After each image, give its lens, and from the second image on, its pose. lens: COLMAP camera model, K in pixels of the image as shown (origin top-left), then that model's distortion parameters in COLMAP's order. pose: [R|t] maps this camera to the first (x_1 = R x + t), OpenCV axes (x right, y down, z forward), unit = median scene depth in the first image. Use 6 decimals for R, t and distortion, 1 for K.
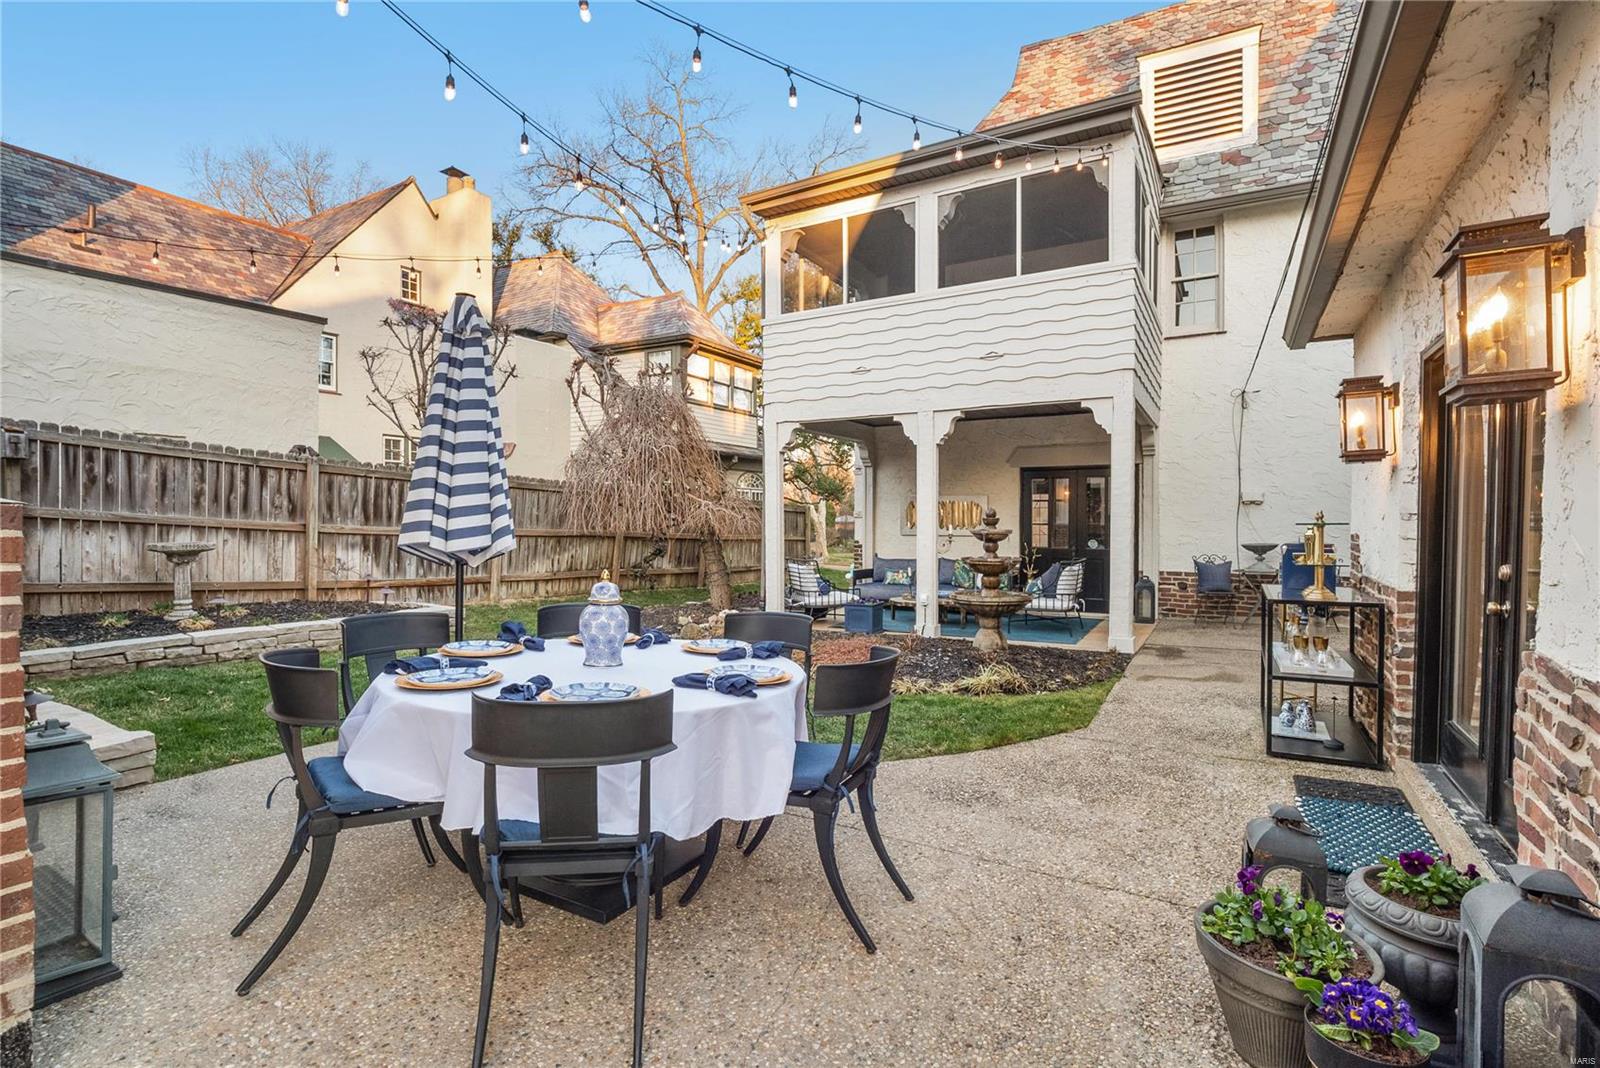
lens RADIAL K [[752.1, 0, 801.9], [0, 752.1, 526.5], [0, 0, 1]] dist [-0.010825, -0.003134]
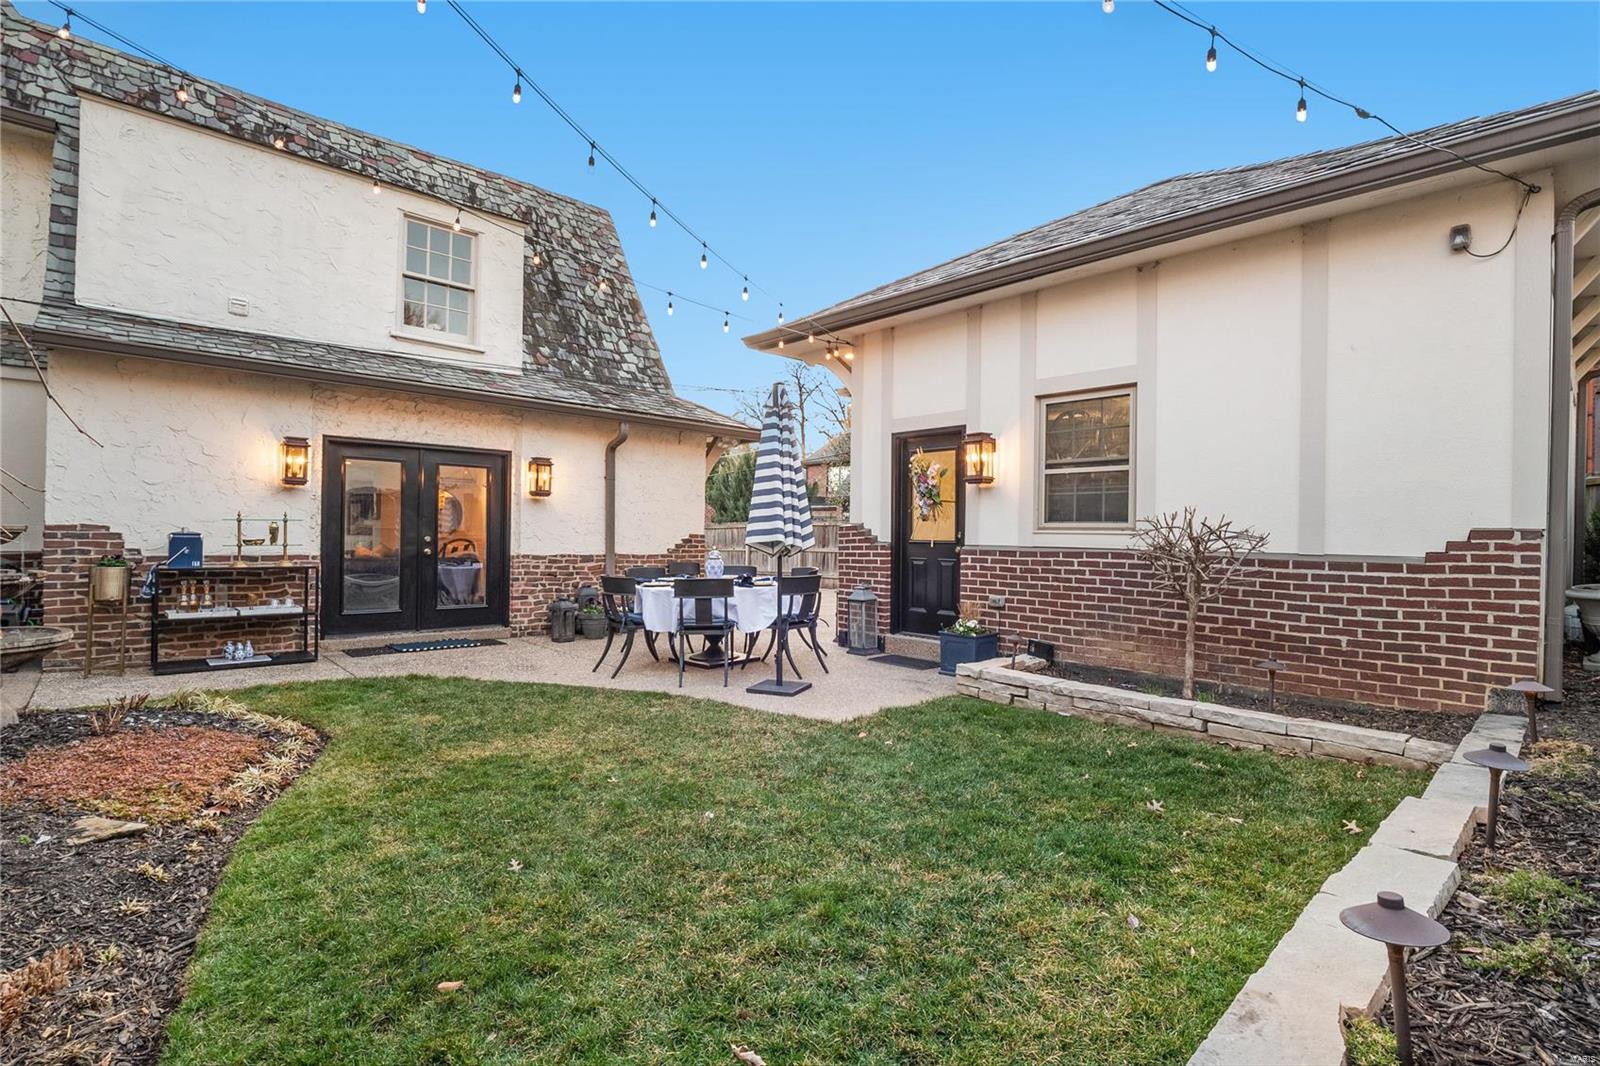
lens RADIAL K [[752.1, 0, 804.0], [0, 752.1, 521.3], [0, 0, 1]] dist [-0.010825, -0.003134]
pose [[-0.957537, -0.016005, 0.287866, -0.471827], [-0.018306, 0.999818, -0.005301, -0.006799], [-0.287728, -0.010346, -0.957656, 1.213572]]
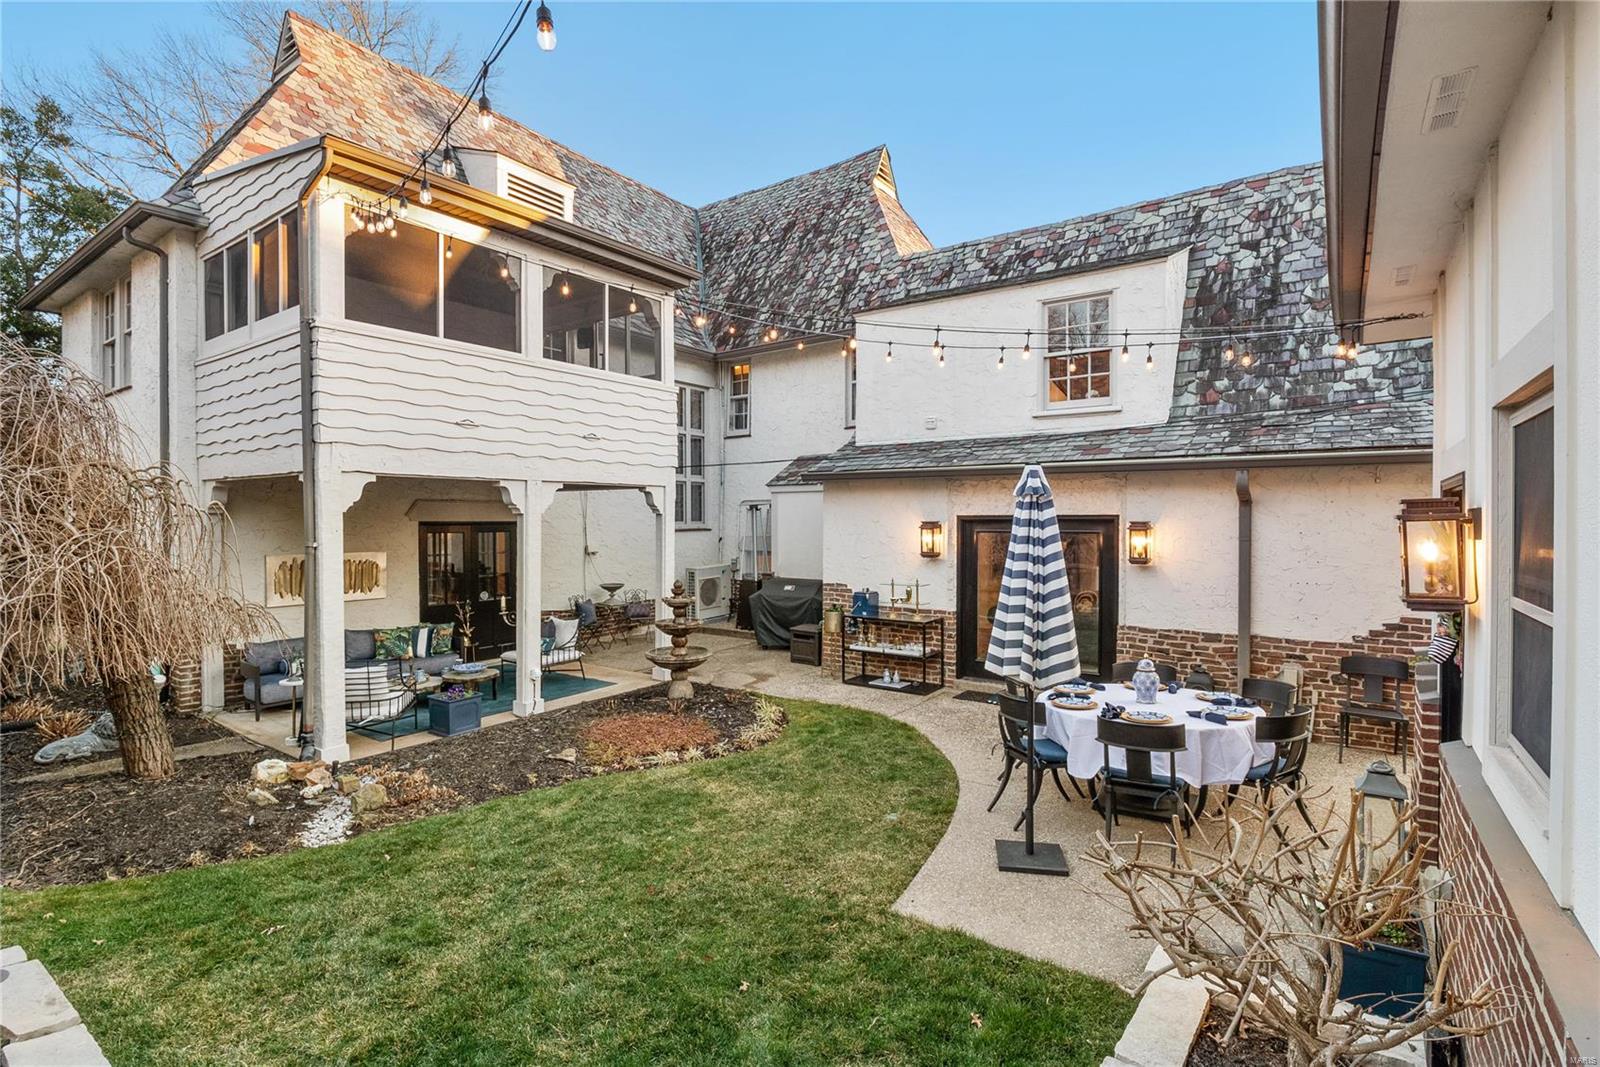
lens RADIAL K [[752.1, 0, 802.2], [0, 752.1, 528.8], [0, 0, 1]] dist [-0.010825, -0.003134]
pose [[0.099449, -0.013490, 0.994951, -0.830110], [0.007986, 0.999887, 0.012759, -0.107505], [-0.995011, 0.006677, 0.099545, 0.601215]]
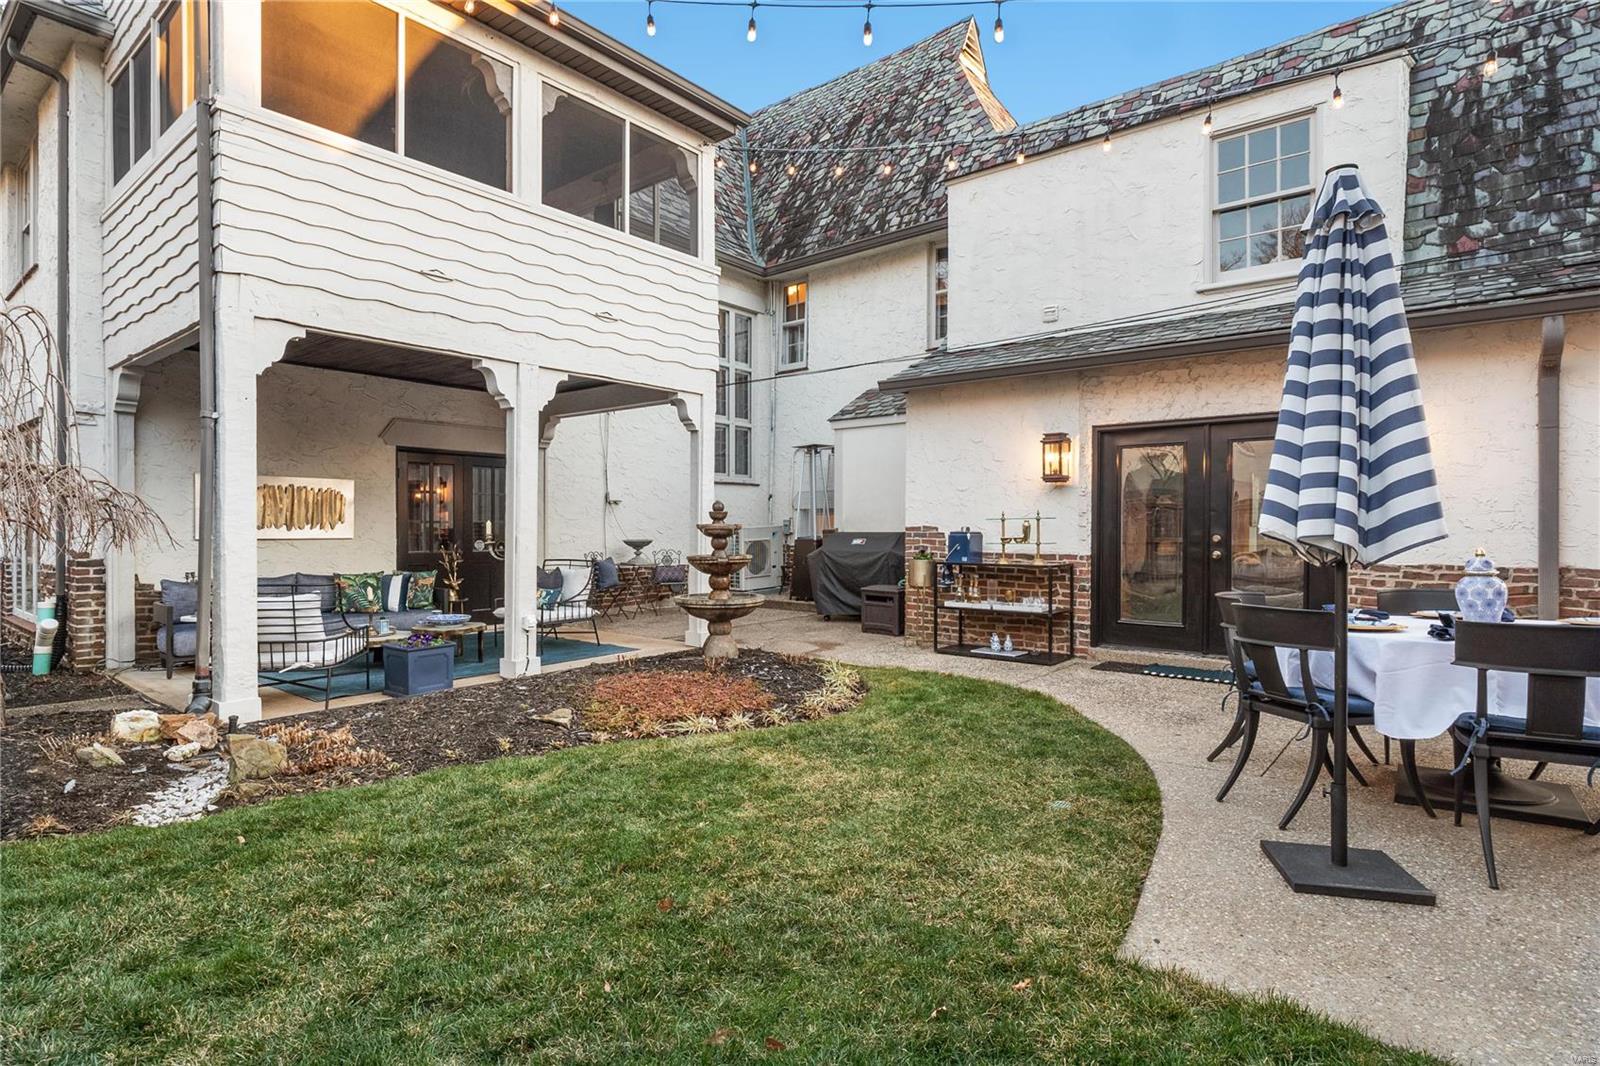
lens RADIAL K [[814.4, 0, 800.4], [0, 814.4, 533.2], [0, 0, 1]] dist [-0.007655, 0.001891]
pose [[0.164460, -0.006993, 0.986359, -0.617902], [0.005748, 0.999965, 0.006131, 0.008324], [-0.986367, 0.004661, 0.164495, 0.657514]]
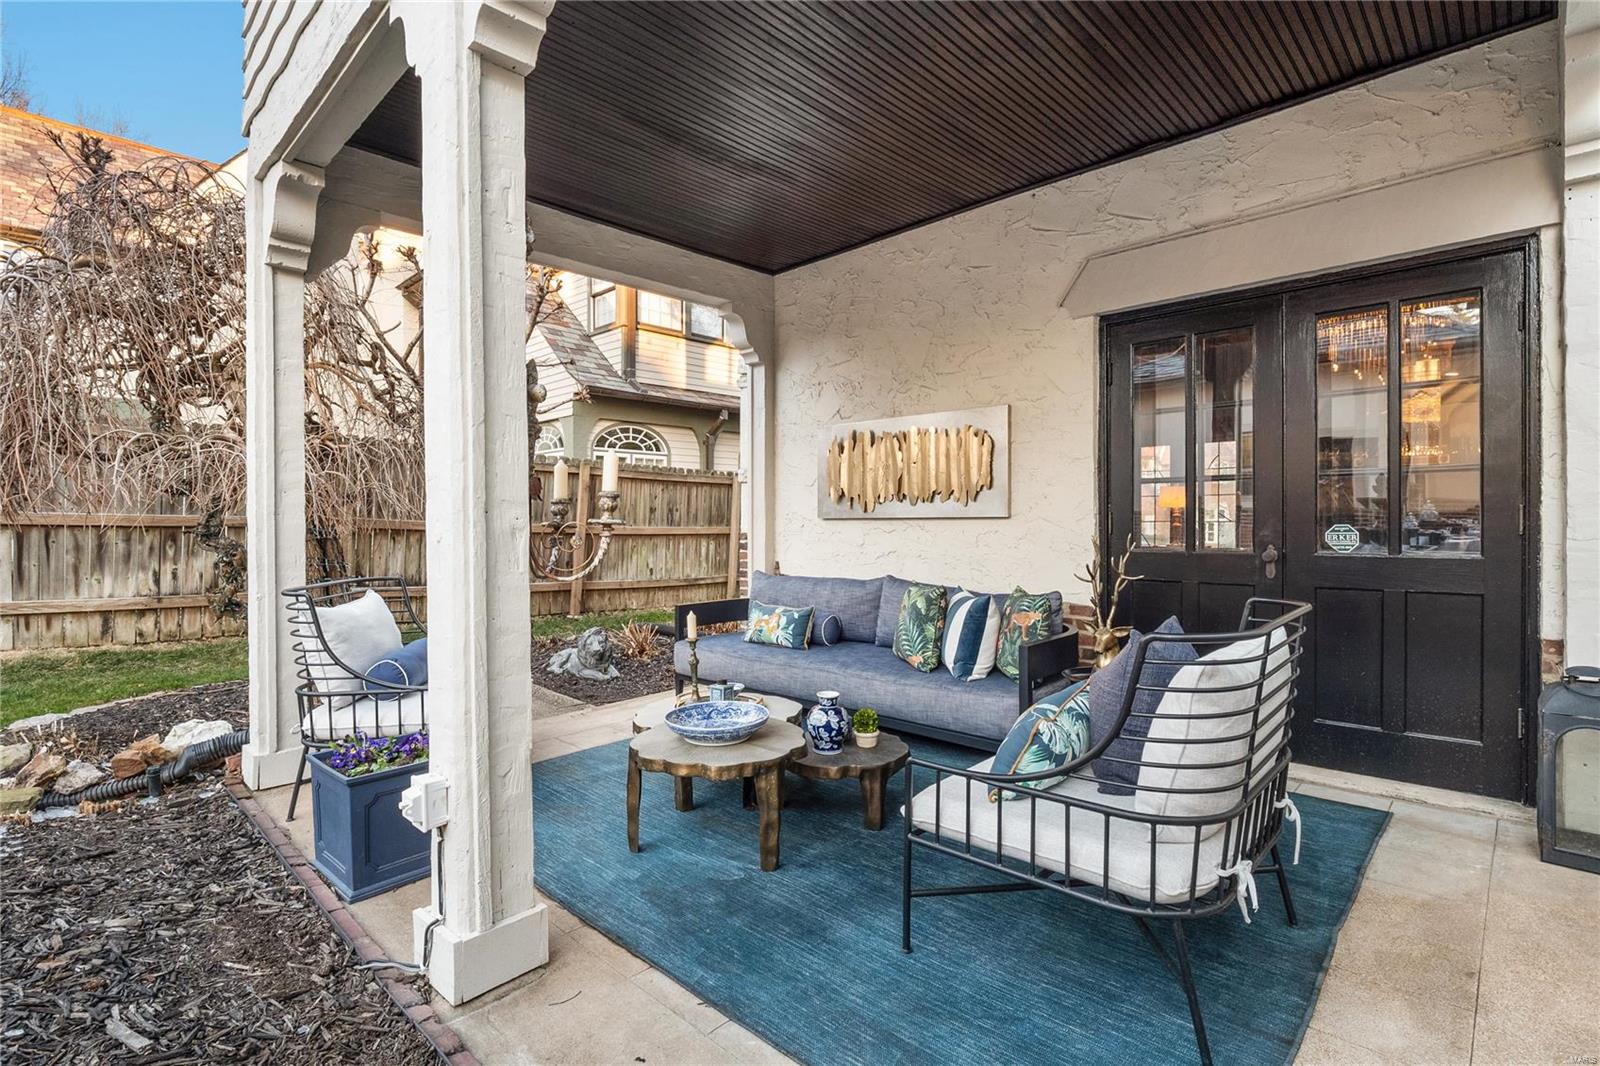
lens RADIAL K [[752.1, 0, 803.2], [0, 752.1, 531.7], [0, 0, 1]] dist [-0.010825, -0.003134]
pose [[0.969019, -0.005199, -0.246932, 0.341822], [0.007286, 0.999945, 0.007537, 0.022729], [0.246879, -0.009103, 0.969004, 0.889167]]
